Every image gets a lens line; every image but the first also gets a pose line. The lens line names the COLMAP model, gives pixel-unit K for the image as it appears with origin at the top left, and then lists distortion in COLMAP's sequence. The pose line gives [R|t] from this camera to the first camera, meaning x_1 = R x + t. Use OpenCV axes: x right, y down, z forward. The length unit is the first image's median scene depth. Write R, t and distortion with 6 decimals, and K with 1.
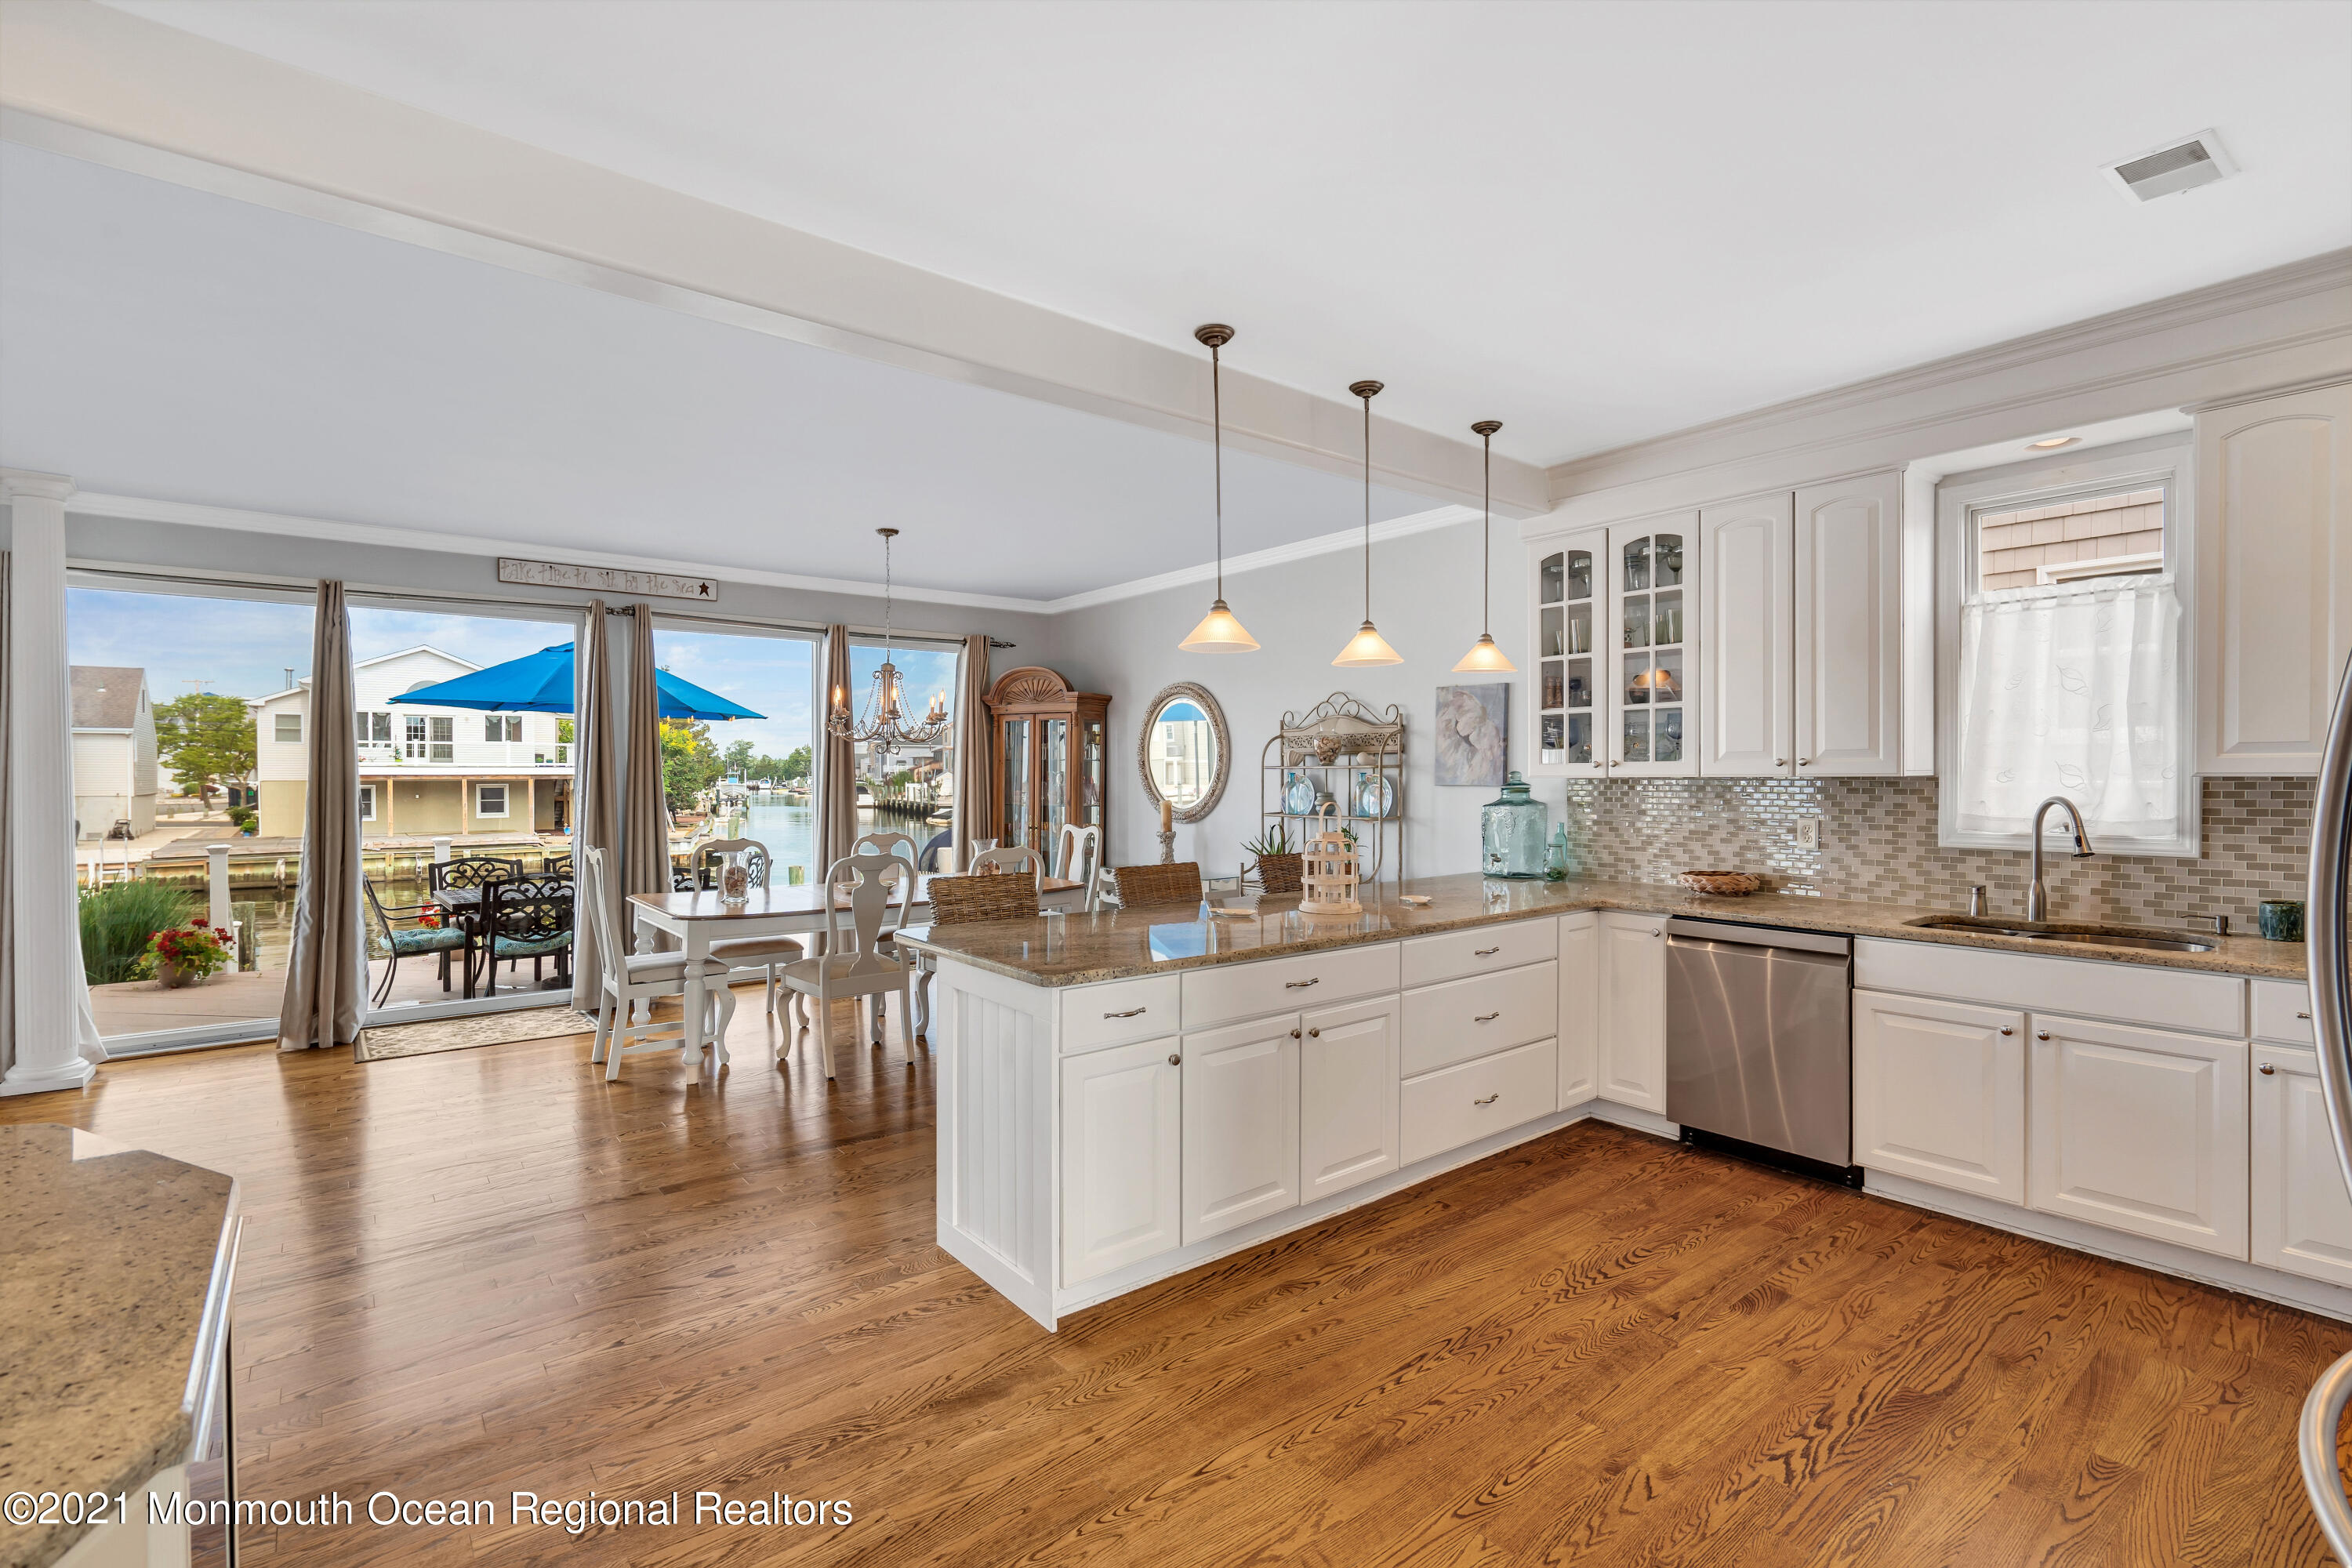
lens RADIAL K [[1069.9, 0, 1175.9], [0, 1069.9, 787.0], [0, 0, 1]] dist [-0.000628, -0.000499]
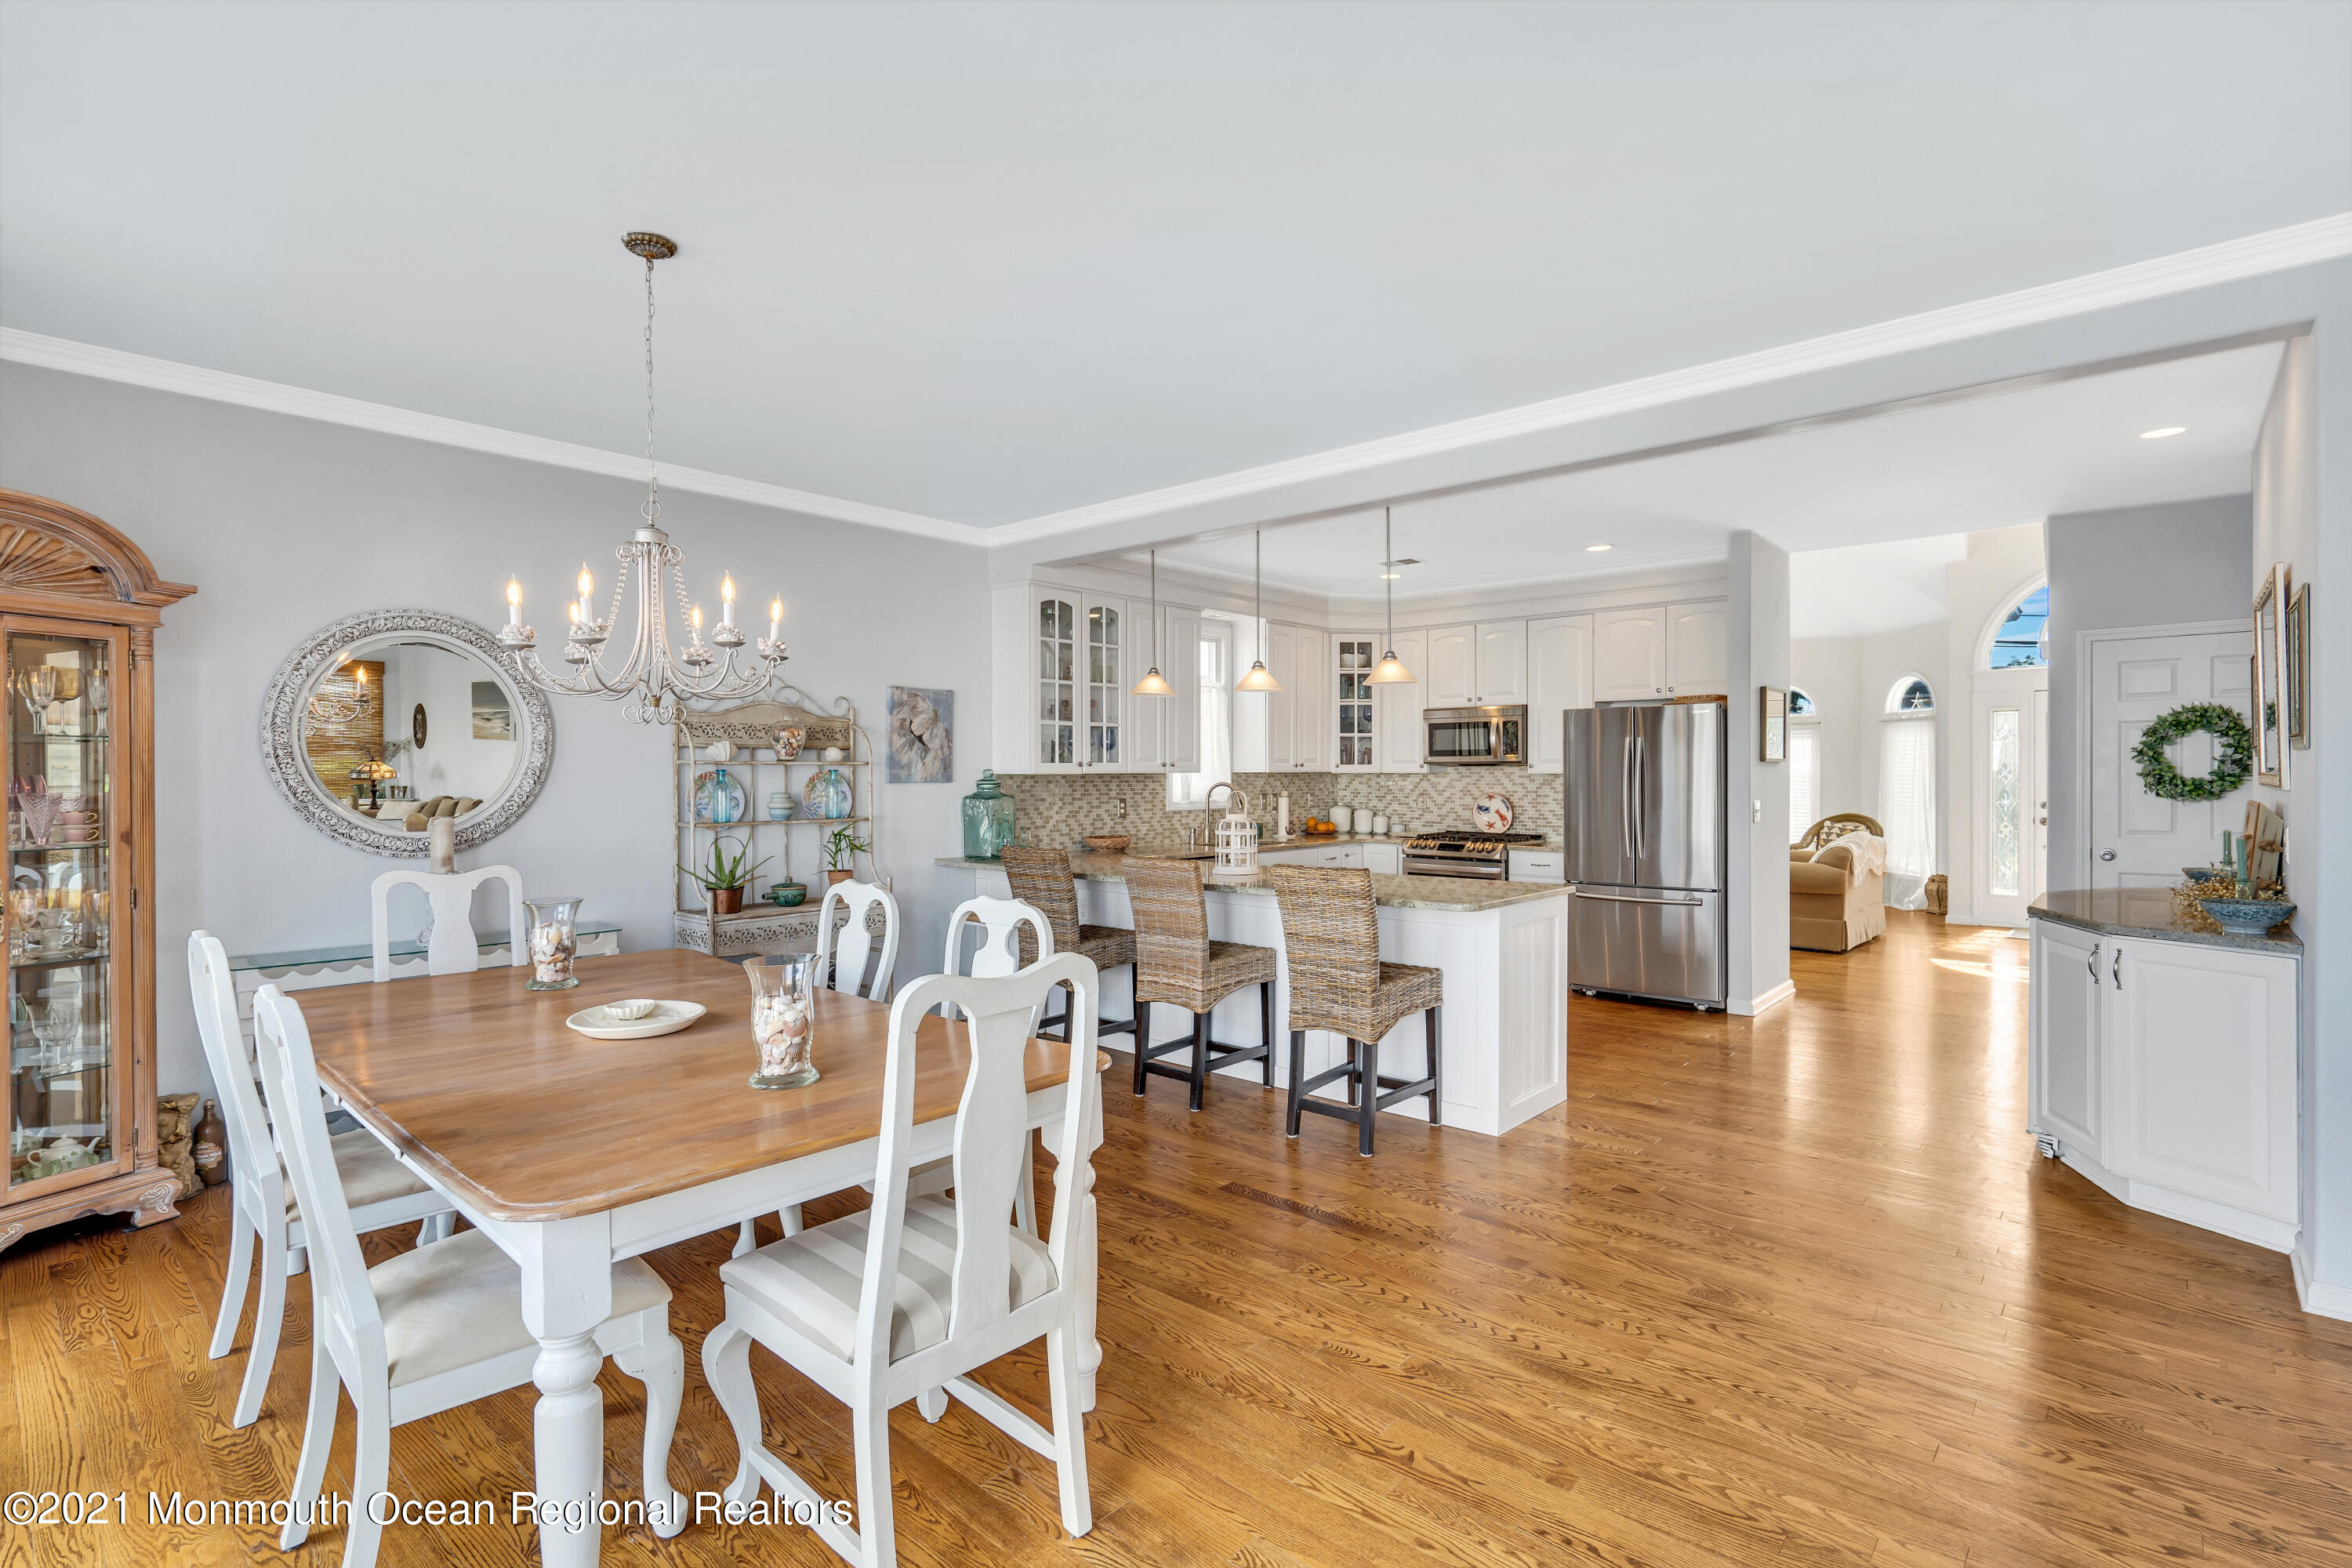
lens RADIAL K [[1106.8, 0, 1173.0], [0, 1106.8, 782.3], [0, 0, 1]] dist [-0.000313, 0.001872]
pose [[-0.167950, -0.004828, 0.985784, -0.772502], [0.016219, 0.999839, 0.007660, -0.005175], [-0.985662, 0.017275, -0.167845, 0.849051]]
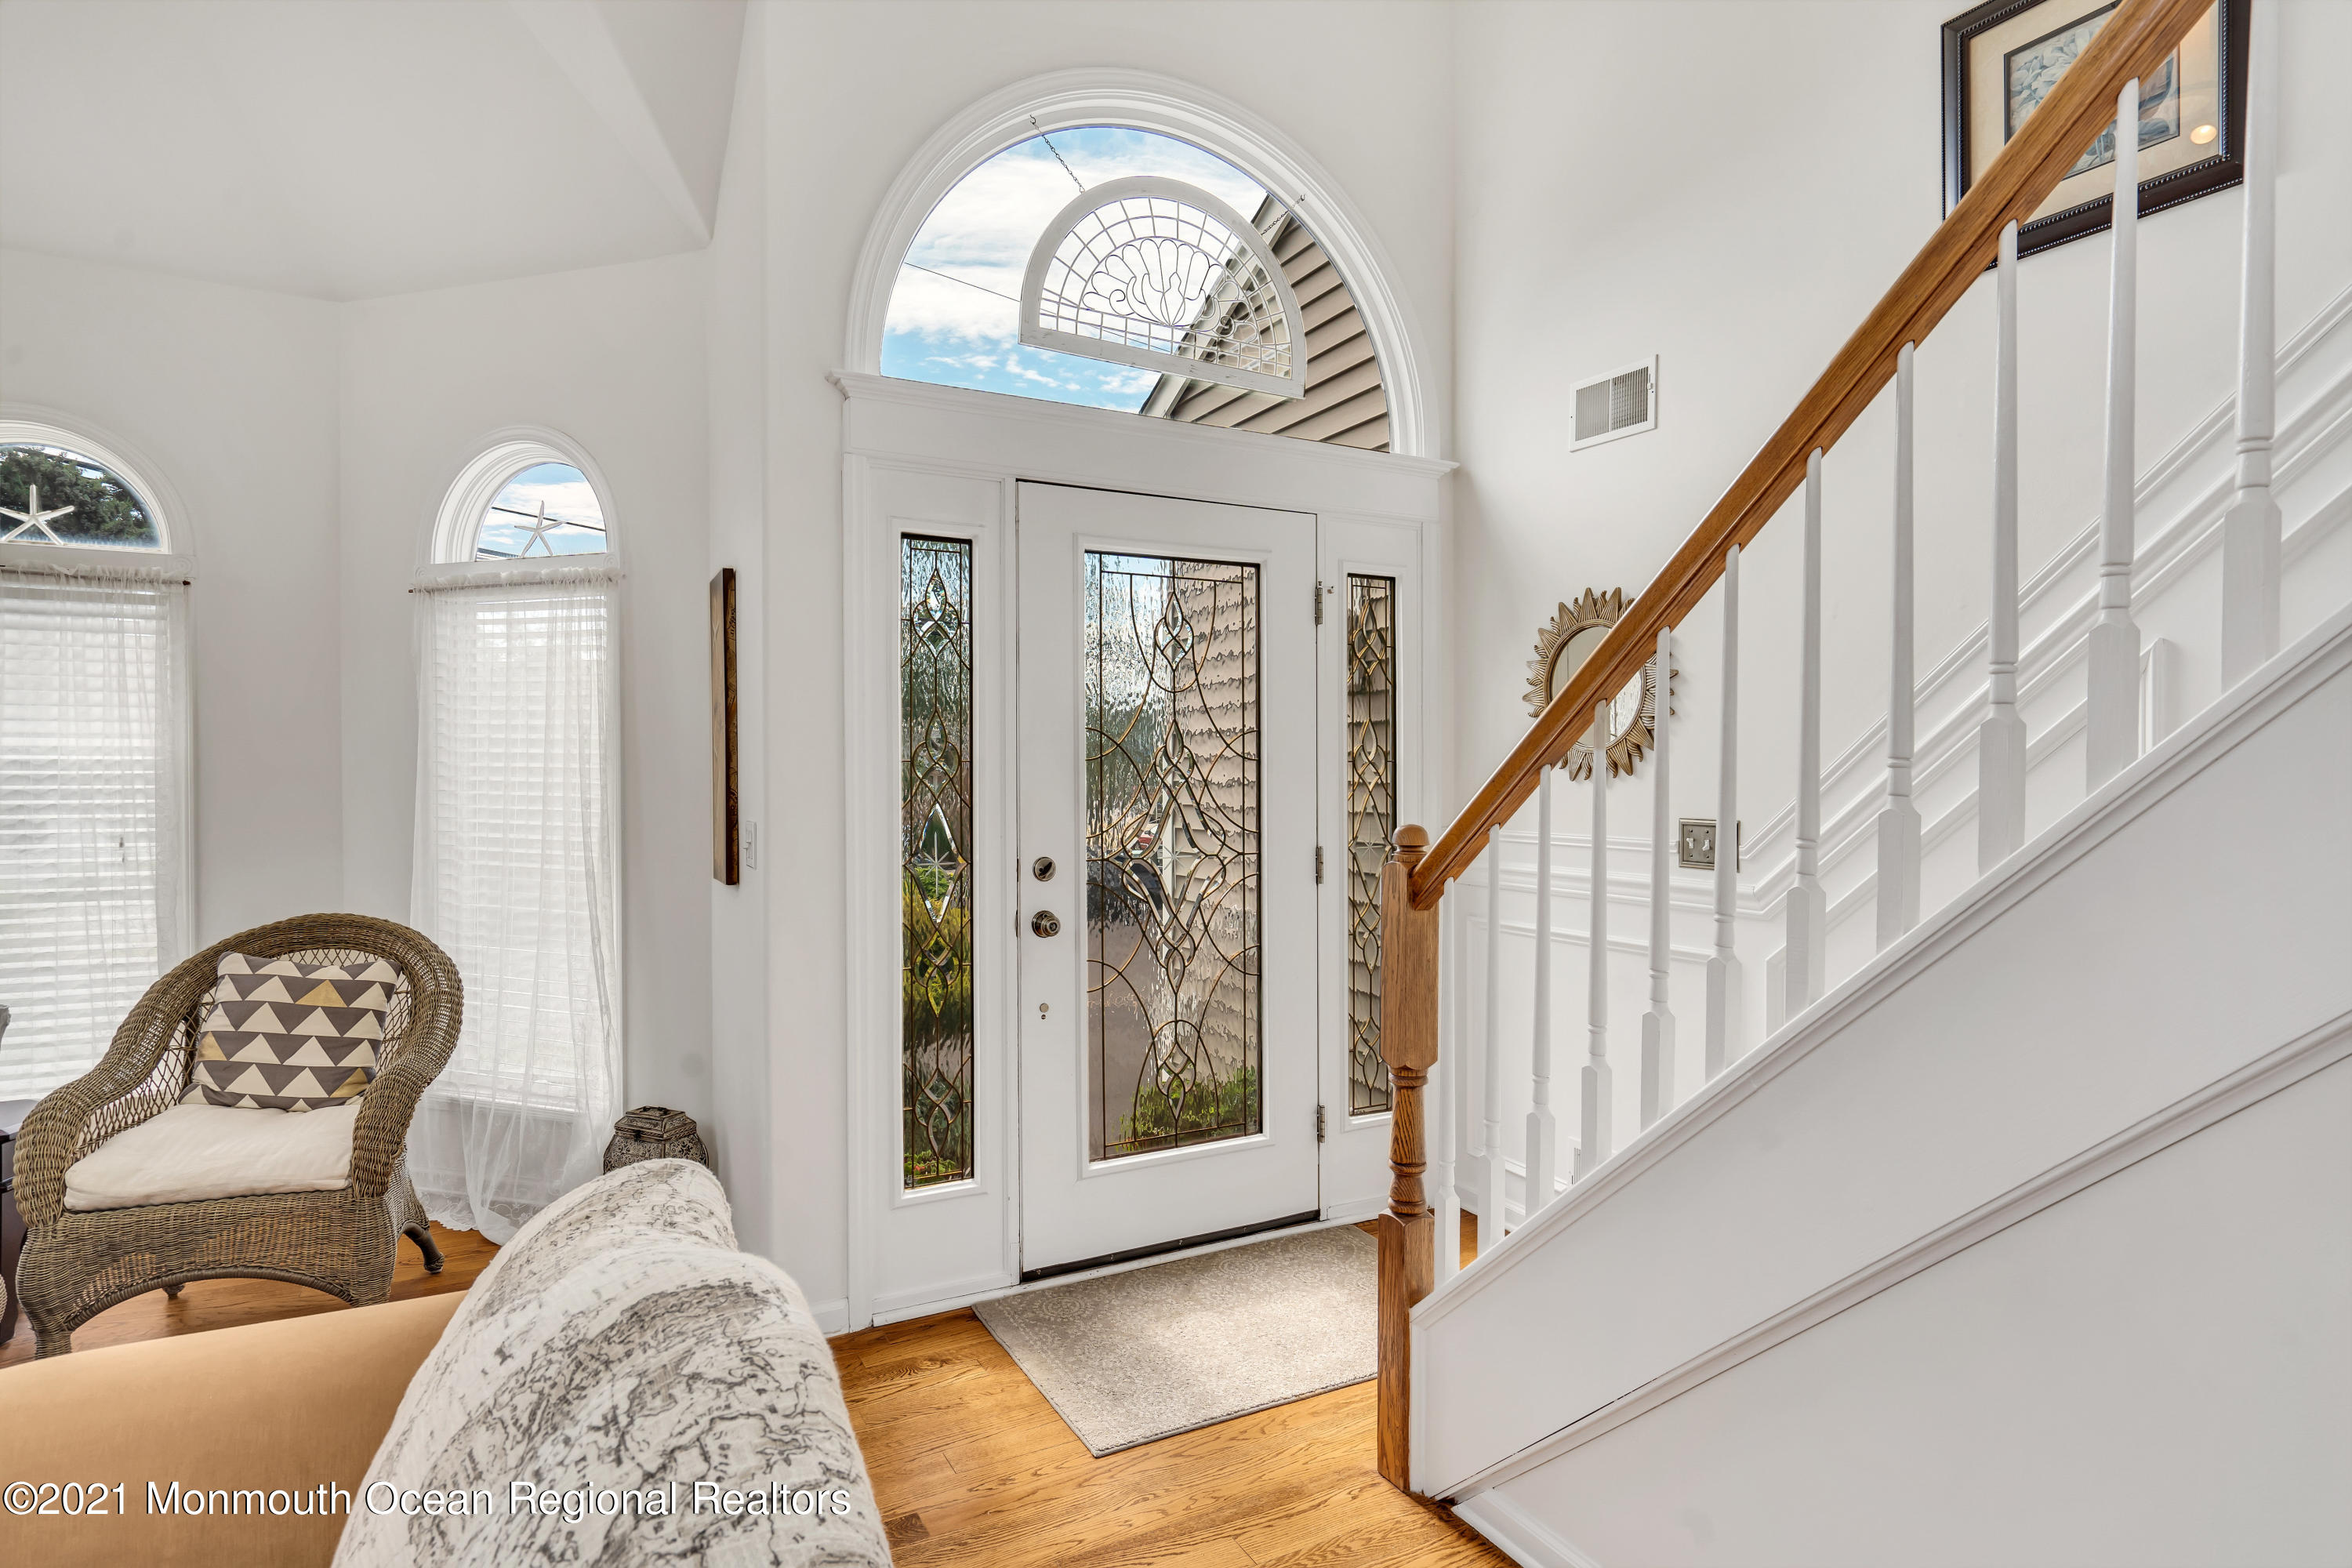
lens RADIAL K [[1240.3, 0, 1190.1], [0, 1240.3, 775.8], [0, 0, 1]] dist [-0.001257, 0.000744]
pose [[-0.983489, 0.005809, 0.180876, 0.437471], [0.008850, 0.999833, 0.016013, 0.013788], [-0.180752, 0.017349, -0.983376, -0.150671]]
